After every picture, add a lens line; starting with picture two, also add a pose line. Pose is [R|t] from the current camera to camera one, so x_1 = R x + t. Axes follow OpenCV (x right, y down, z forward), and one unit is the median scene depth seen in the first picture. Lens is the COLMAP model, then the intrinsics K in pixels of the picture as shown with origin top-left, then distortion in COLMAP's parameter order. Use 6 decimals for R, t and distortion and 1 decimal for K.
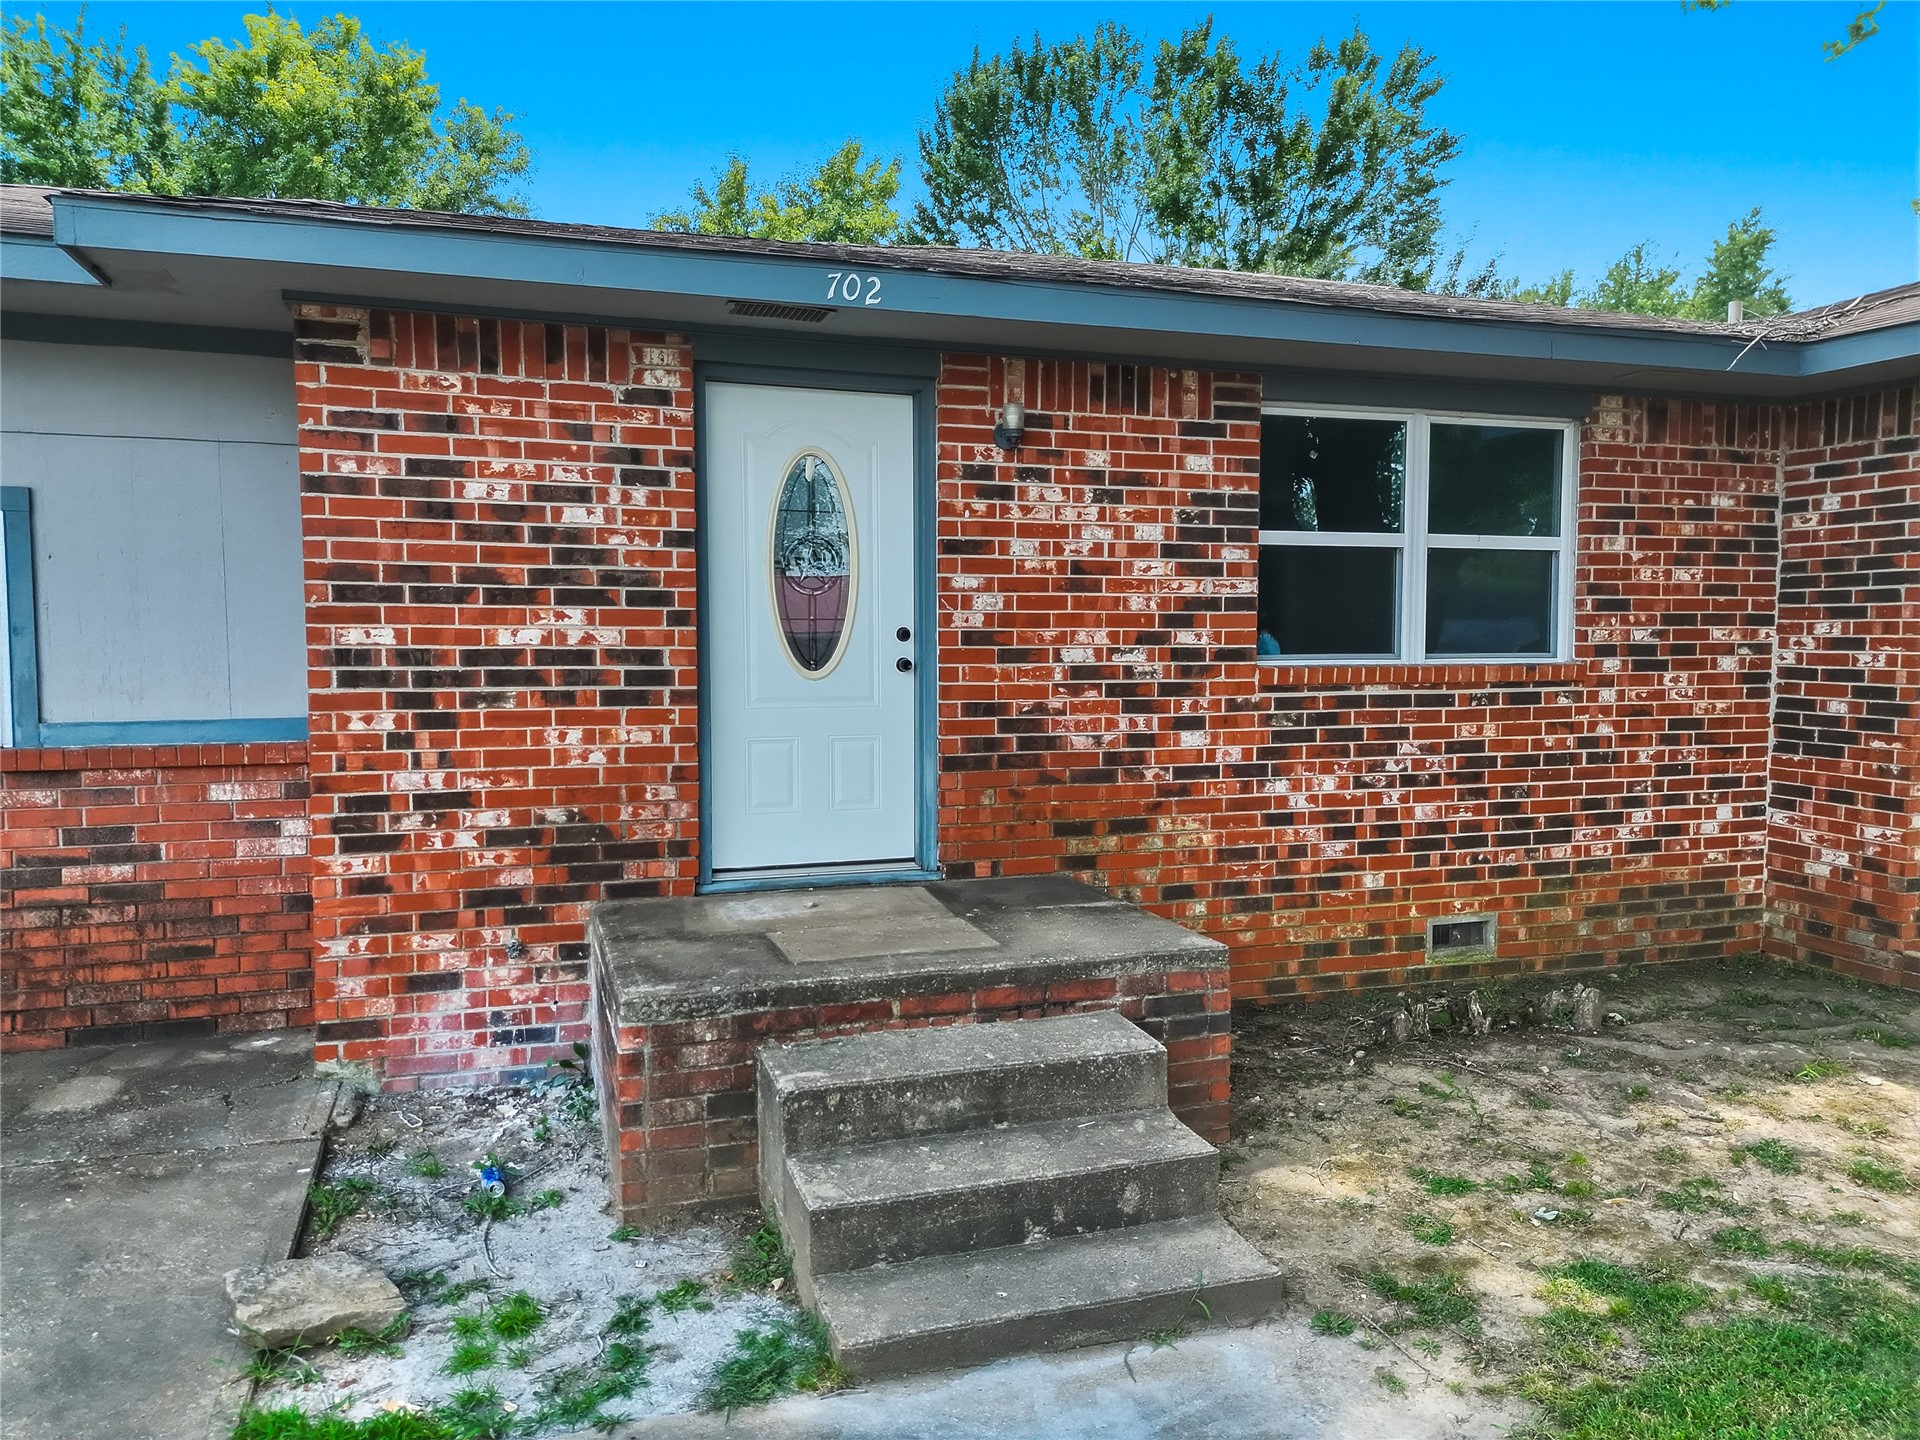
lens RADIAL K [[1371.0, 0, 946.6], [0, 1371.0, 713.8], [0, 0, 1]] dist [0.067811, -0.037437]
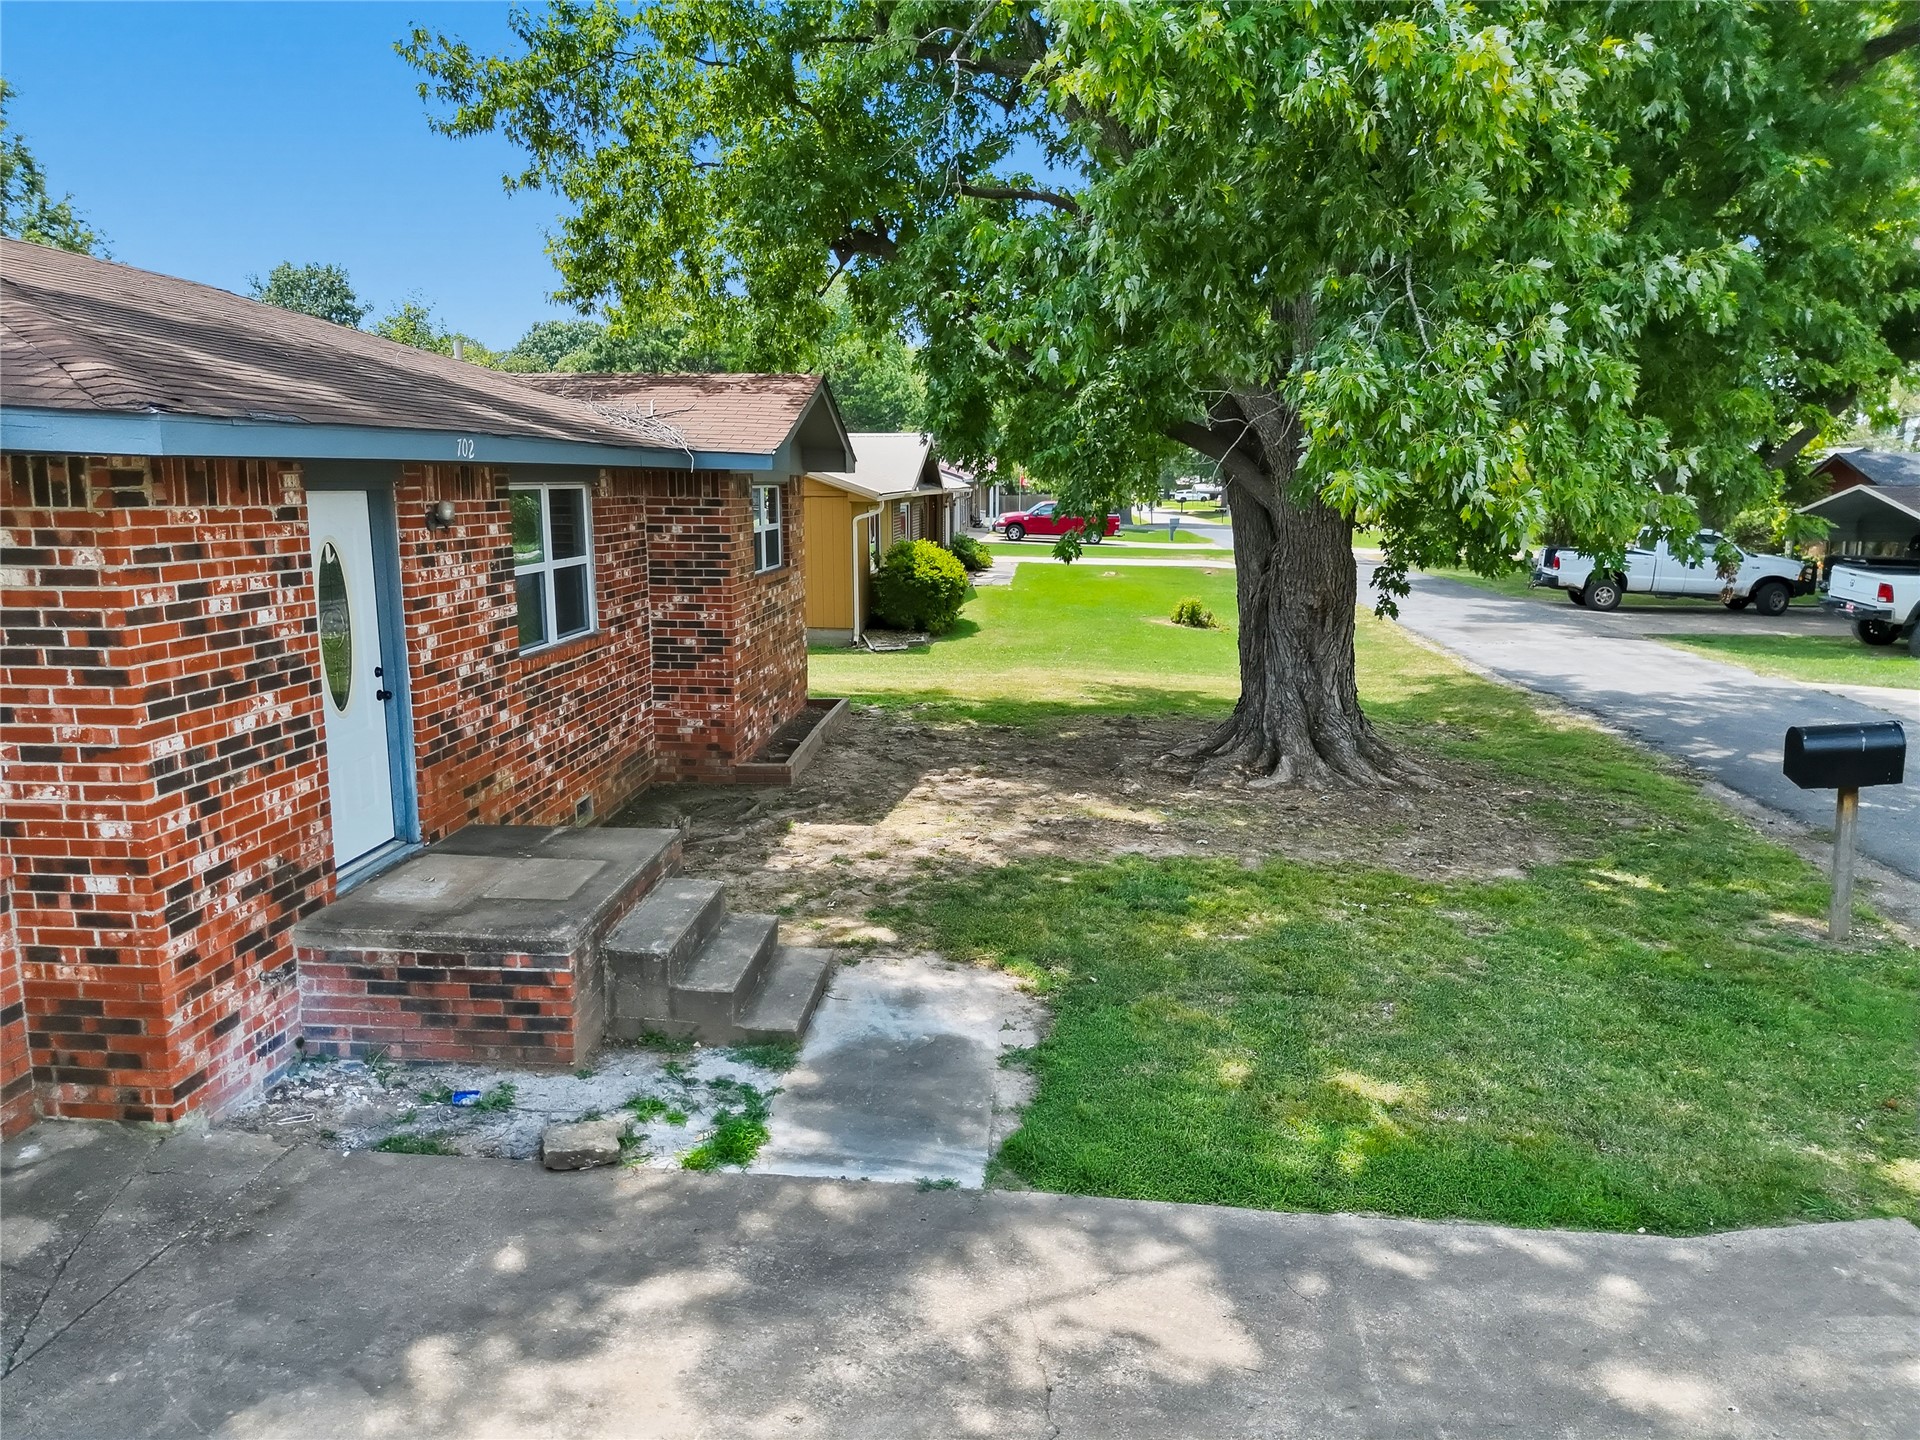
lens RADIAL K [[1371.0, 0, 953.6], [0, 1371.0, 721.7], [0, 0, 1]] dist [0.067811, -0.037437]
pose [[0.386726, -0.162626, 0.907742, -1.133688], [0.056757, 0.986659, 0.152584, -0.200739], [-0.920446, -0.007487, 0.390797, -0.031061]]
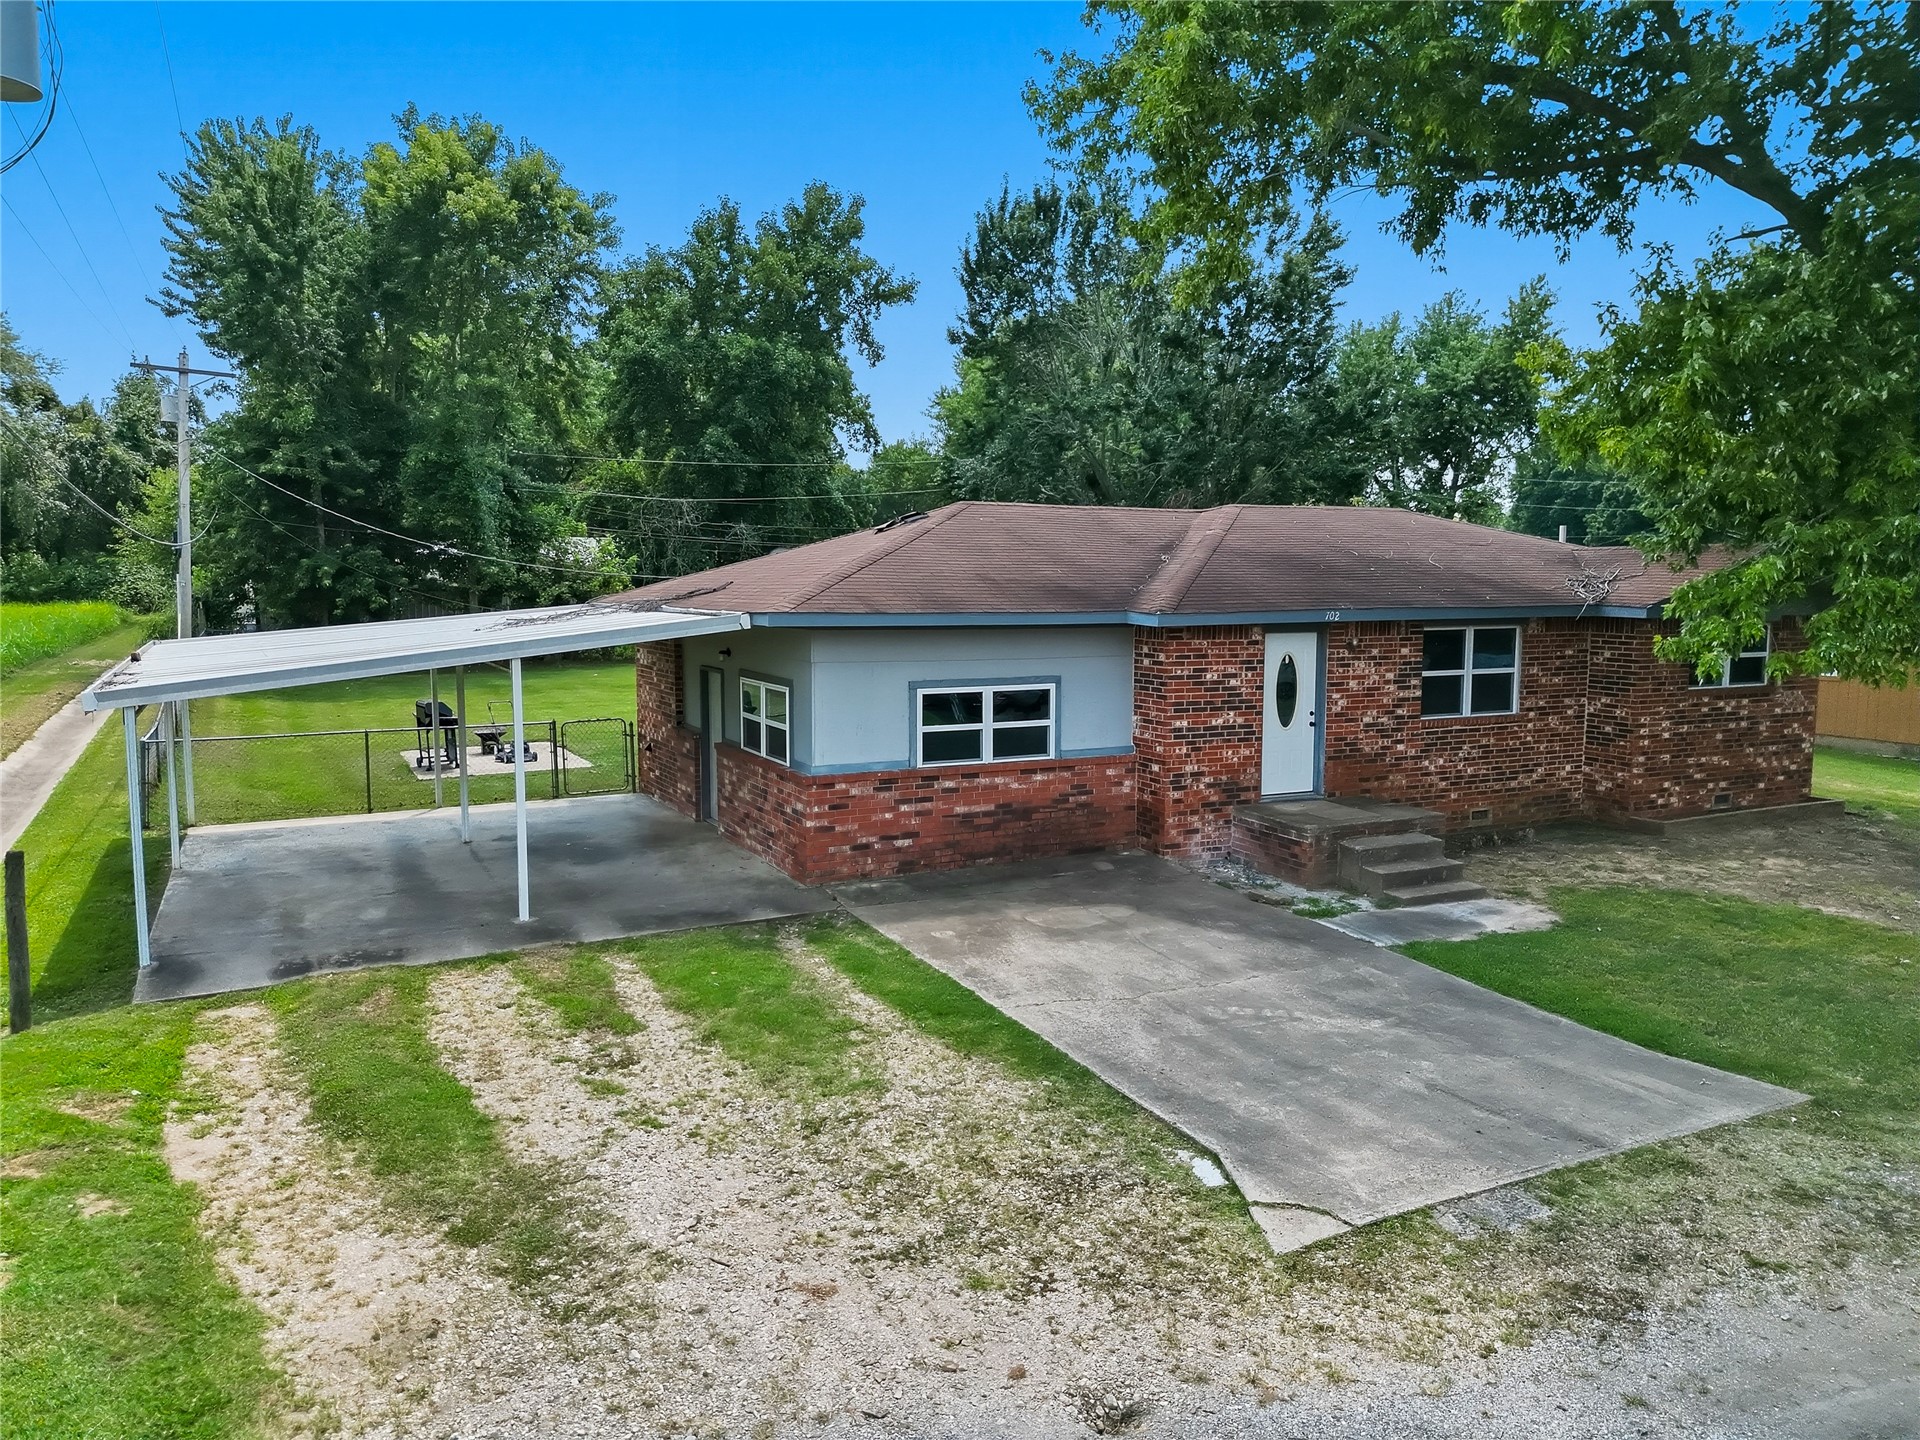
lens RADIAL K [[1369.4, 0, 951.8], [0, 1369.4, 718.7], [0, 0, 1]] dist [0.076358, -0.049625]
pose [[0.990454, -0.013037, 0.137223, -1.301381], [0.006669, 0.998884, 0.046766, -0.206910], [-0.137679, -0.045404, 0.989436, -1.949848]]
